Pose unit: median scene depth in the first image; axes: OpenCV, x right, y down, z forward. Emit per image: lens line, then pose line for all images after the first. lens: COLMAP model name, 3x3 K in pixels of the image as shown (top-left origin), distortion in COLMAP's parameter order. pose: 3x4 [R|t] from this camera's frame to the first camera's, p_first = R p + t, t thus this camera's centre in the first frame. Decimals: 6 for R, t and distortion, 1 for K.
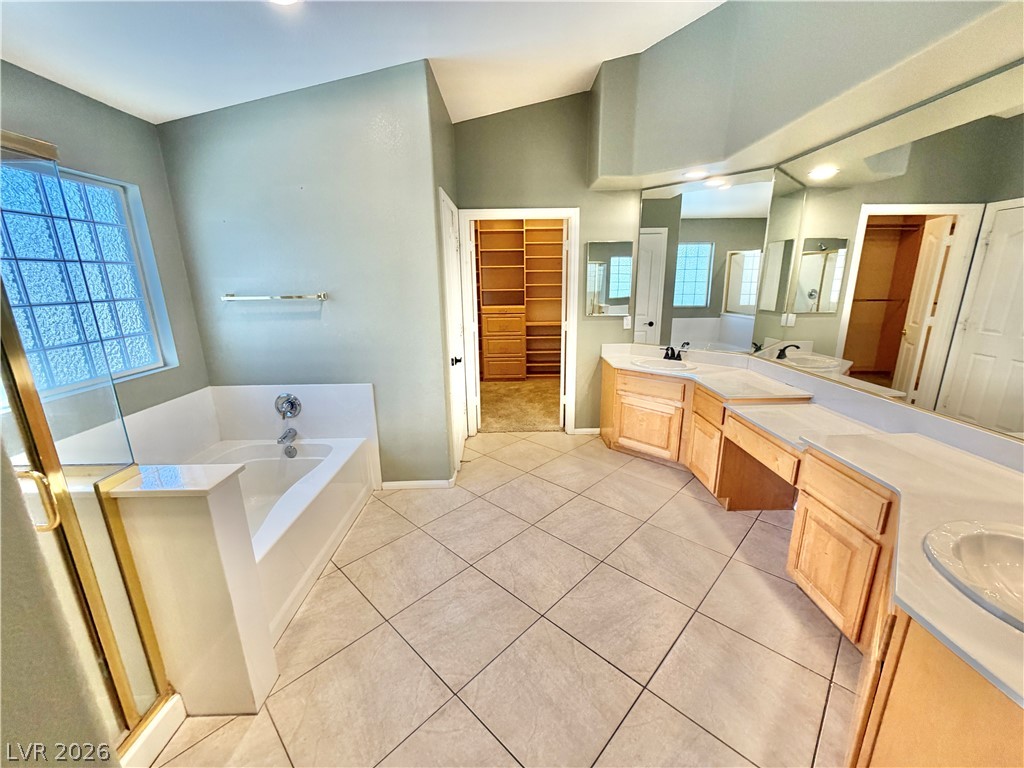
lens RADIAL K [[409.2, 0, 515.4], [0, 409.2, 385.0], [0, 0, 1]] dist [-0.000049, 0.000612]
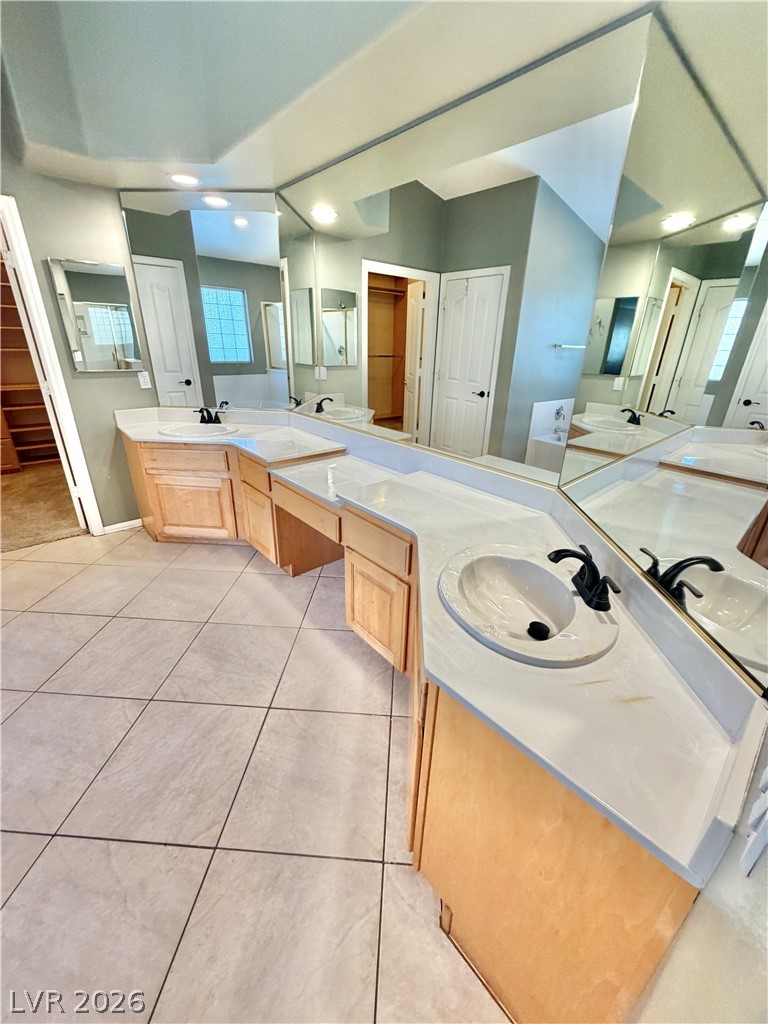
lens RADIAL K [[409.2, 0, 384.8], [0, 409.2, 509.5], [0, 0, 1]] dist [-0.000049, 0.000612]
pose [[0.761394, -0.220571, 0.609612, 0.121919], [0.127806, 0.972956, 0.192410, -0.006347], [-0.635566, -0.068588, 0.768994, 0.121096]]
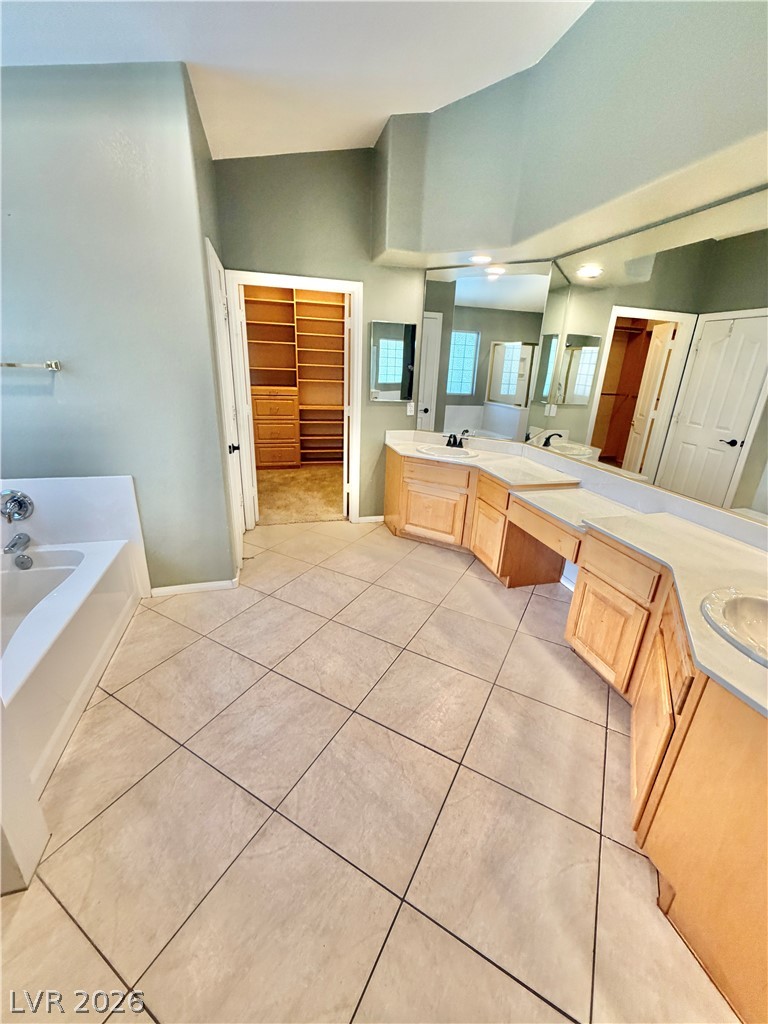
lens RADIAL K [[409.2, 0, 385.2], [0, 409.2, 509.8], [0, 0, 1]] dist [-0.000049, 0.000612]
pose [[0.966675, -0.036695, 0.253363, -0.061185], [0.012148, 0.995134, 0.097777, -0.009772], [-0.255718, -0.091441, 0.962417, 0.051253]]
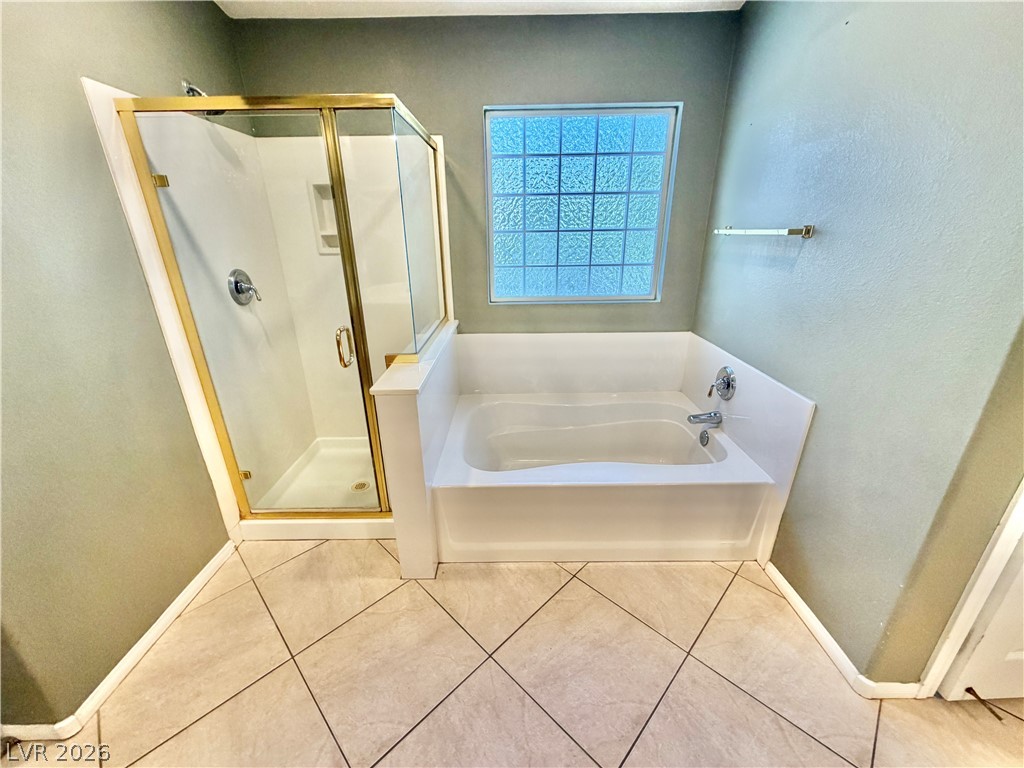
lens RADIAL K [[409.2, 0, 508.7], [0, 409.2, 385.2], [0, 0, 1]] dist [-0.000049, 0.000612]
pose [[-0.019978, 0.368516, -0.929407, 0.144832], [-0.240358, 0.900559, 0.362245, -0.120315], [0.970479, 0.230627, 0.070584, 0.559686]]
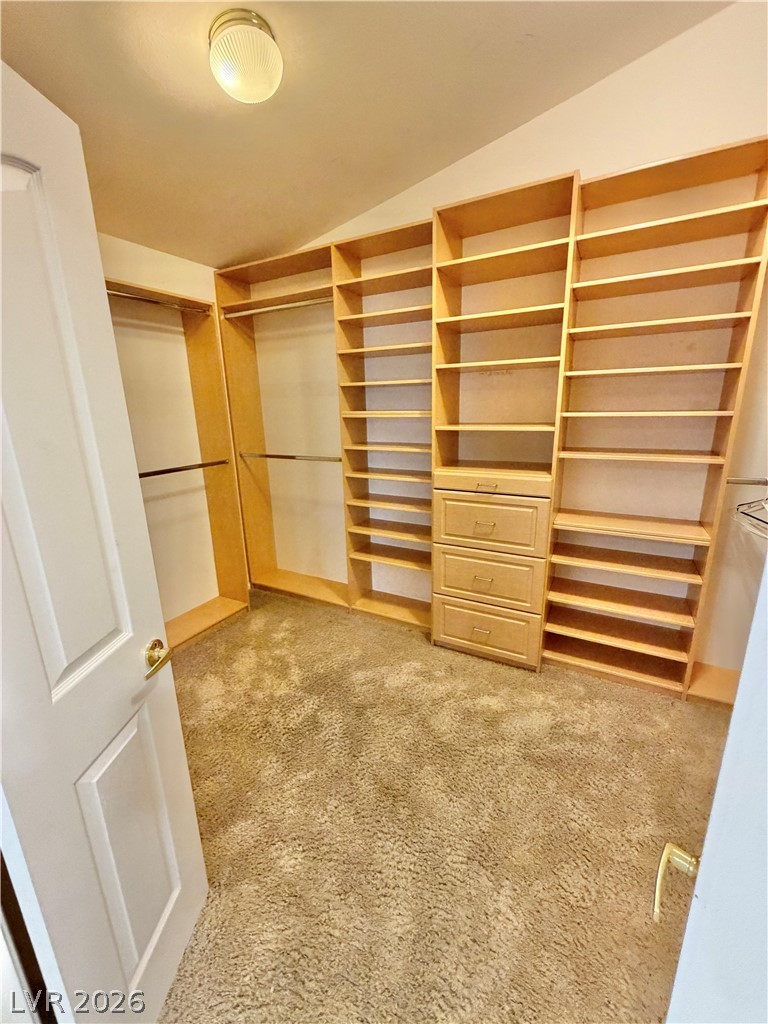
lens RADIAL K [[409.2, 0, 386.9], [0, 409.2, 503.8], [0, 0, 1]] dist [-0.000049, 0.000612]
pose [[0.879877, 0.113991, -0.461326, 0.126133], [-0.107804, 0.993373, 0.039846, -0.341741], [0.462811, 0.014673, 0.886336, 1.278663]]
